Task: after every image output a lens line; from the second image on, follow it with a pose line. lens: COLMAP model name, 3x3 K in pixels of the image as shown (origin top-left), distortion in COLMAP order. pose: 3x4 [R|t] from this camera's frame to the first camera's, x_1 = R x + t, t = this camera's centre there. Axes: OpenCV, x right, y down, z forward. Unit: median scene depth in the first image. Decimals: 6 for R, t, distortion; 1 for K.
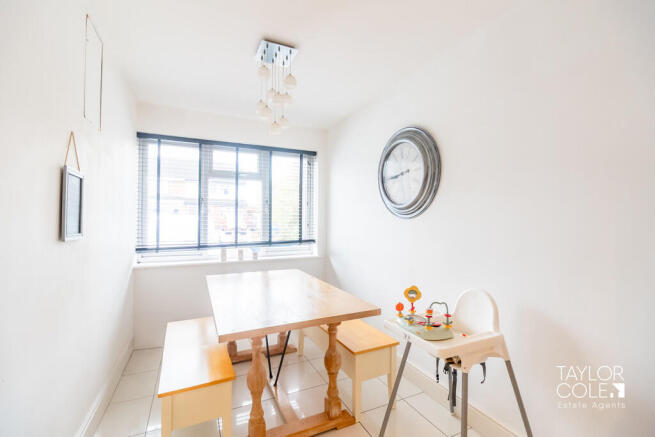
lens RADIAL K [[284.7, 0, 323.4], [0, 284.7, 216.0], [0, 0, 1]] dist [-0.008157, -0.000923]
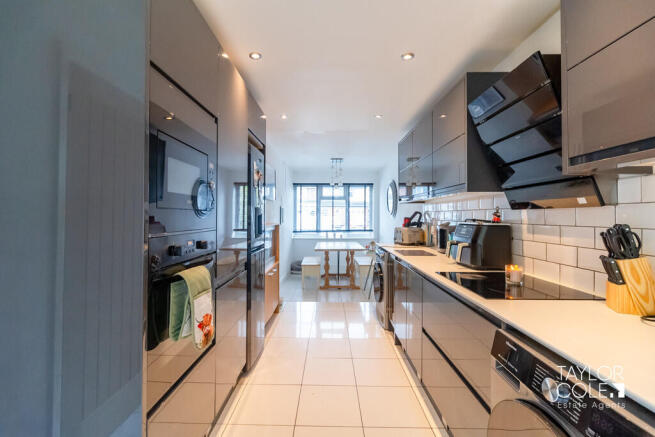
lens RADIAL K [[284.7, 0, 327.5], [0, 284.7, 216.7], [0, 0, 1]] dist [-0.008157, -0.000923]
pose [[0.903759, 0.001033, -0.428041, 0.584802], [0.004892, 0.999907, 0.012741, -0.033664], [0.428014, -0.013609, 0.903670, -0.969281]]
